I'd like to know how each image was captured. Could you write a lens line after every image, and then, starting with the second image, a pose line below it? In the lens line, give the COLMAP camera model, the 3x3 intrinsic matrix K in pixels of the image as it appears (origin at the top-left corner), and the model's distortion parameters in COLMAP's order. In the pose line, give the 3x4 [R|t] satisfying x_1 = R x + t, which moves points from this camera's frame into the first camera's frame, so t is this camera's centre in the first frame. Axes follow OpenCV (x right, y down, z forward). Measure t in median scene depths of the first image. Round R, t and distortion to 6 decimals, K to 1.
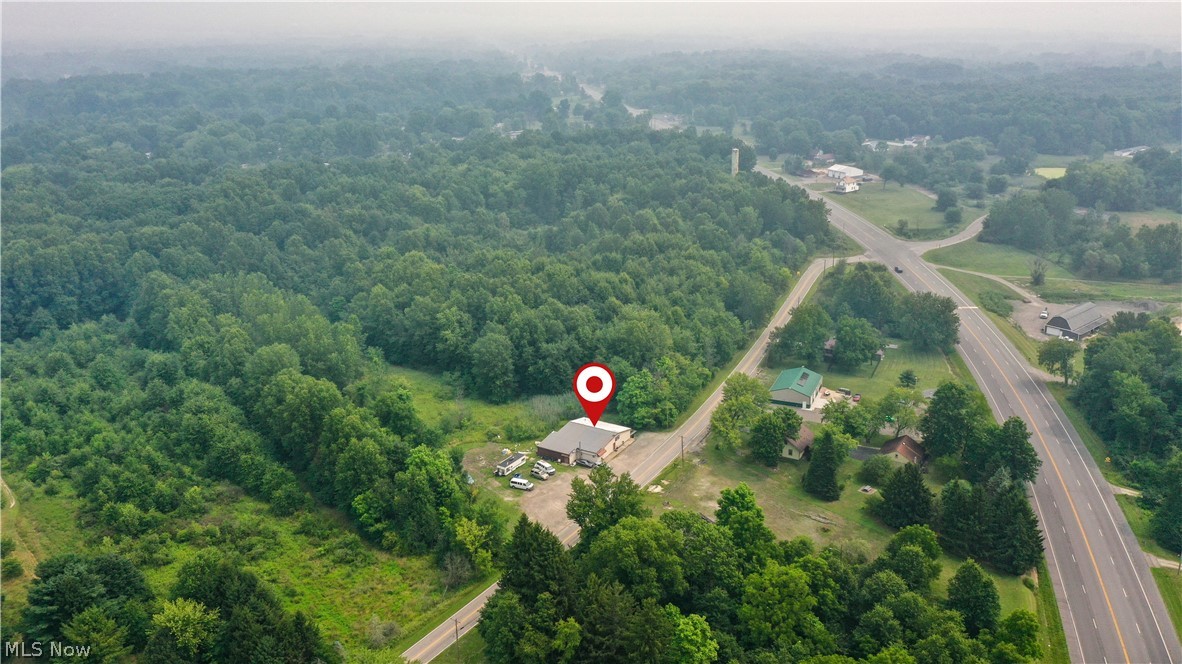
lens RADIAL K [[978.9, 0, 591.0], [0, 978.9, 332.0], [0, 0, 1]] dist [0.012412, 0.003387]
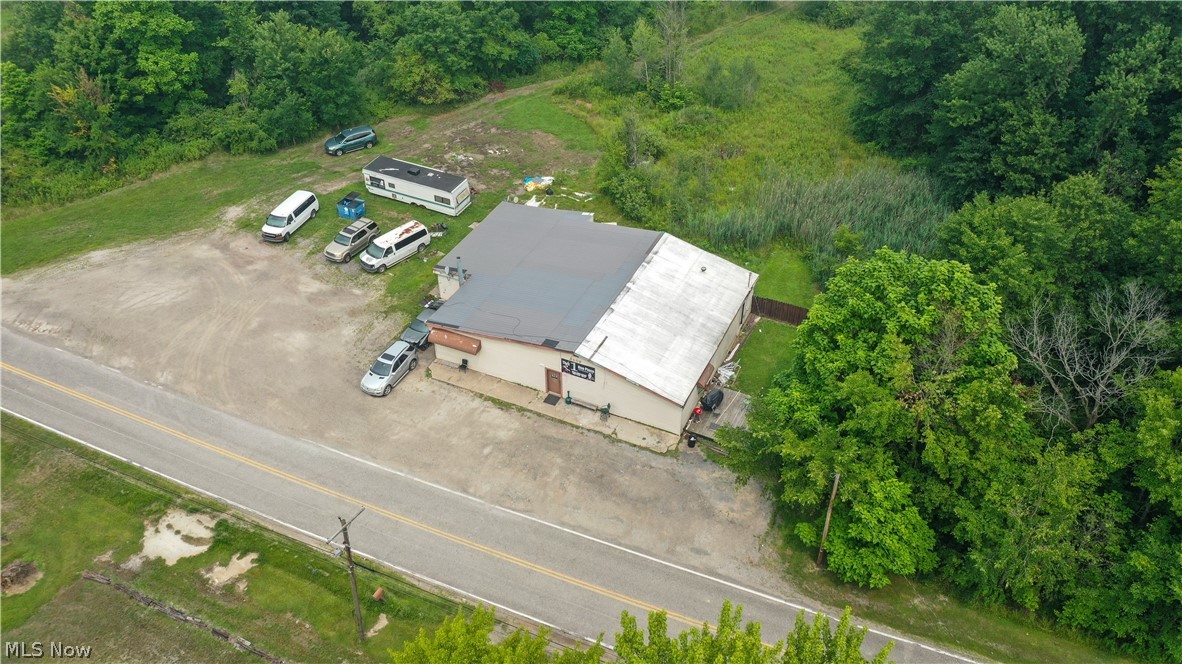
lens RADIAL K [[938.4, 0, 590.5], [0, 938.4, 326.7], [0, 0, 1]] dist [0.013034, 0.003933]
pose [[0.100268, 0.625009, -0.774151, 0.190360], [-0.321175, 0.756752, 0.569363, -0.029551], [0.941697, 0.191549, 0.276615, 0.903401]]
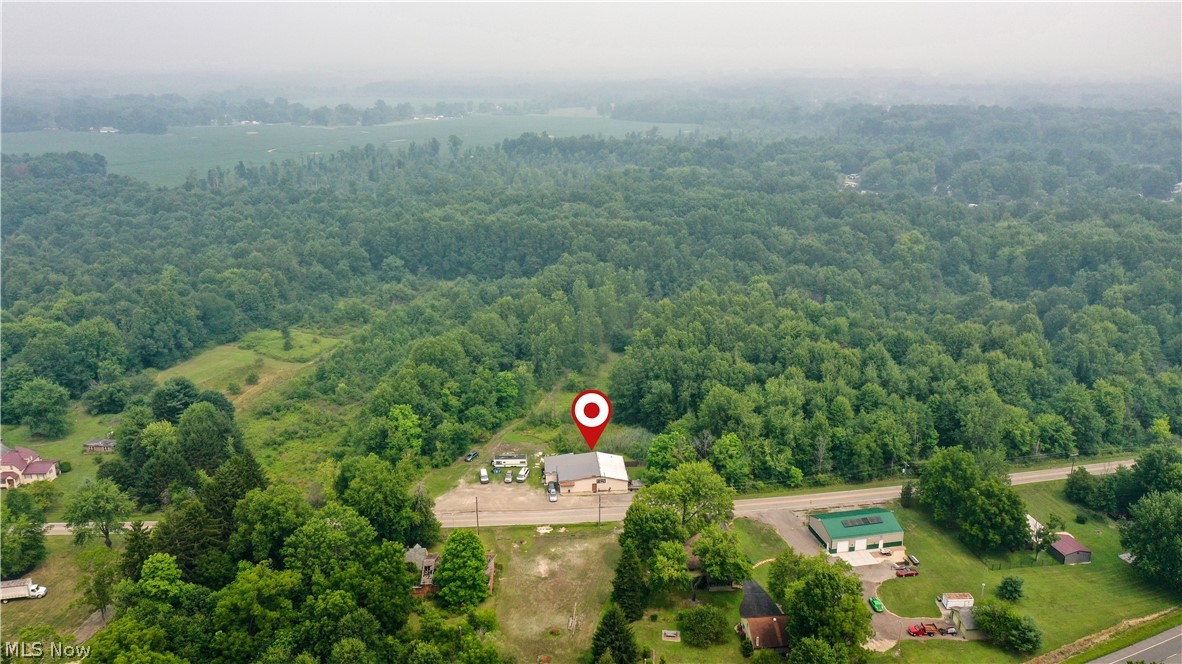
lens RADIAL K [[938.4, 0, 590.5], [0, 938.4, 326.7], [0, 0, 1]] dist [0.013034, 0.003933]
pose [[0.578067, 0.248655, -0.777180, 0.693595], [-0.269172, 0.957235, 0.106053, -0.133922], [0.770315, 0.147889, 0.620277, 0.365779]]
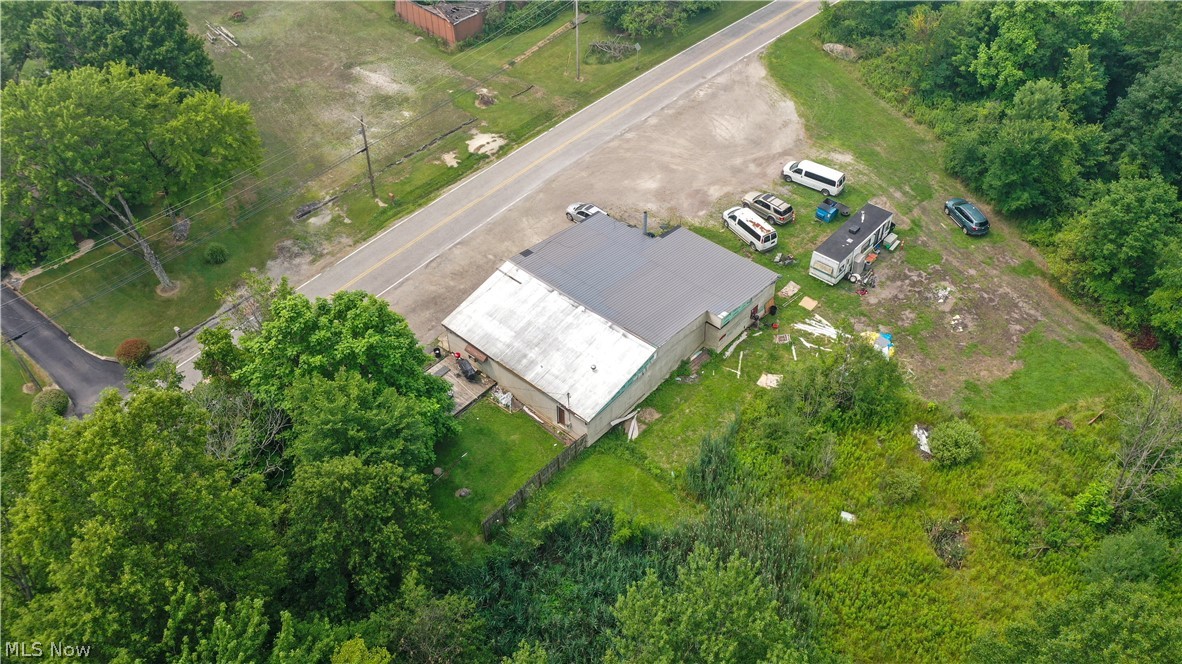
lens RADIAL K [[938.4, 0, 590.5], [0, 938.4, 326.7], [0, 0, 1]] dist [0.013034, 0.003933]
pose [[-0.983215, -0.110841, 0.144919, -0.039622], [0.076658, 0.469819, 0.879428, -0.133207], [-0.165563, 0.875776, -0.453437, 1.098951]]
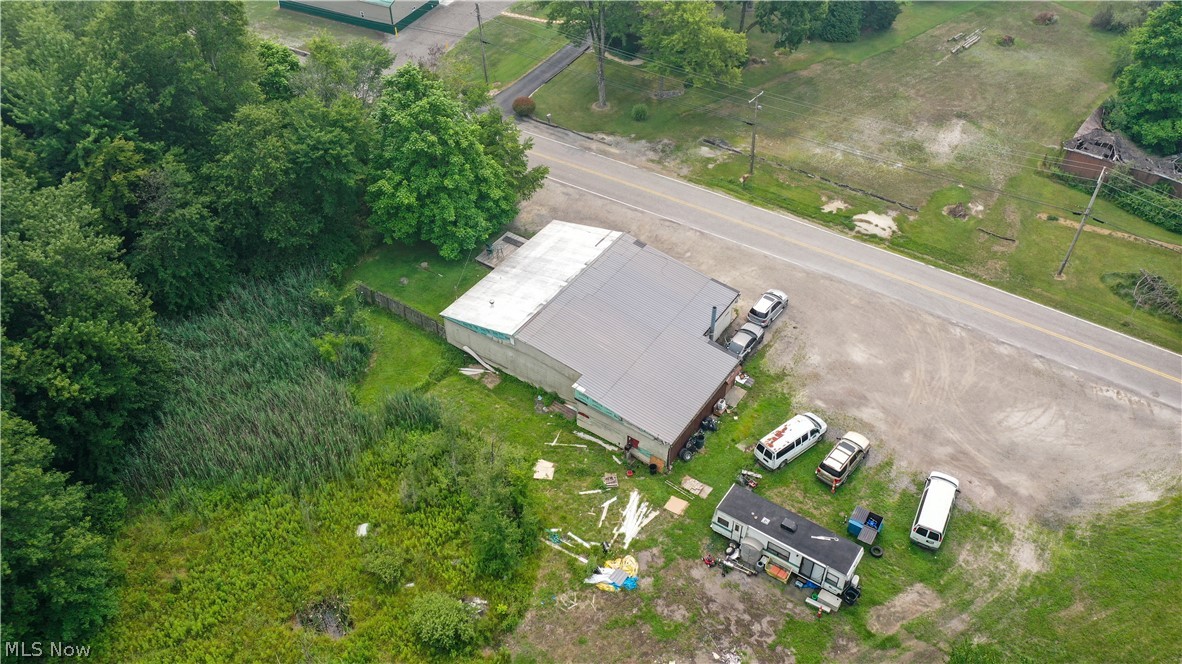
lens RADIAL K [[938.4, 0, 590.5], [0, 938.4, 326.7], [0, 0, 1]] dist [0.013034, 0.003933]
pose [[0.058599, -0.666428, 0.743263, -0.209530], [0.328469, 0.715957, 0.616047, -0.062789], [-0.942695, 0.208039, 0.260855, 0.900405]]
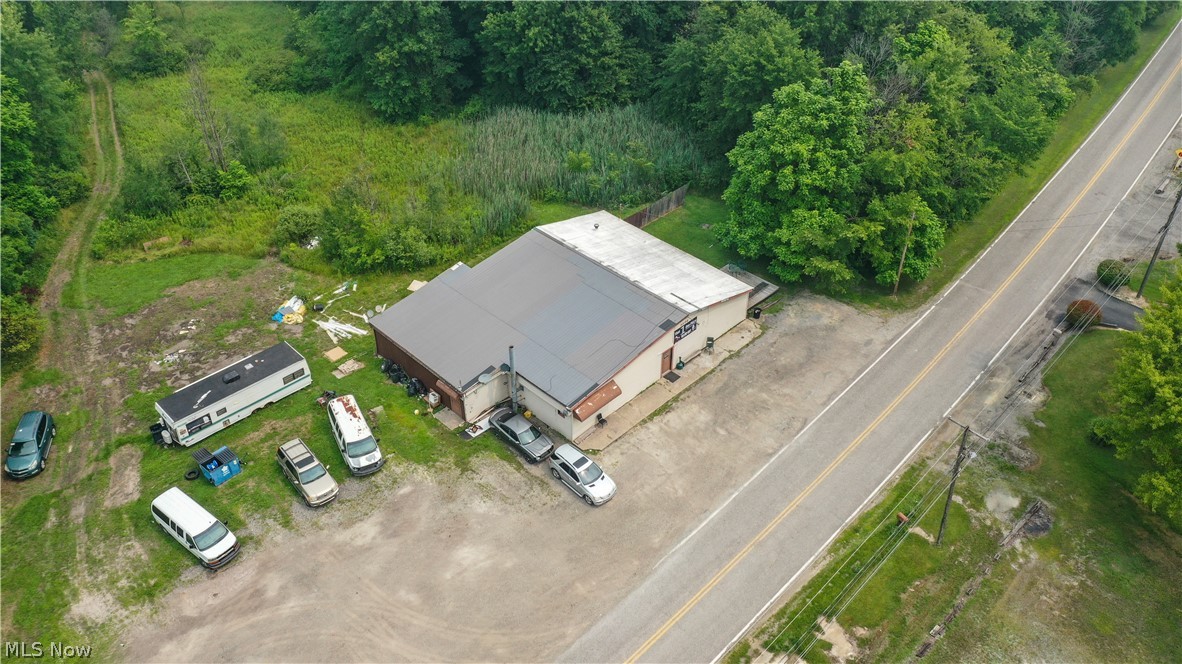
lens RADIAL K [[938.4, 0, 590.5], [0, 938.4, 326.7], [0, 0, 1]] dist [0.013034, 0.003933]
pose [[0.970121, 0.156743, -0.185194, 0.046265], [-0.087495, 0.937958, 0.335528, 0.026865], [0.226296, -0.309299, 0.923647, 0.741355]]
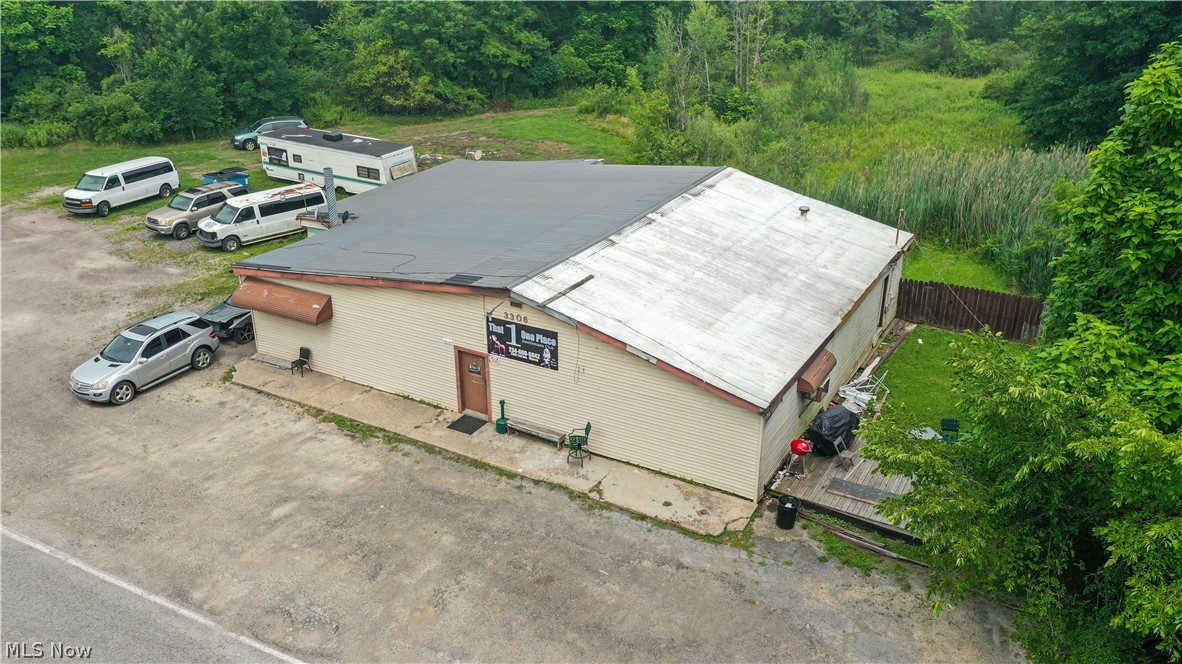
lens RADIAL K [[938.4, 0, 590.5], [0, 938.4, 326.7], [0, 0, 1]] dist [0.013034, 0.003933]
pose [[0.017070, 0.413126, -0.910514, 0.113024], [-0.320572, 0.864834, 0.386390, 0.063571], [0.947070, 0.285289, 0.147199, 0.955547]]
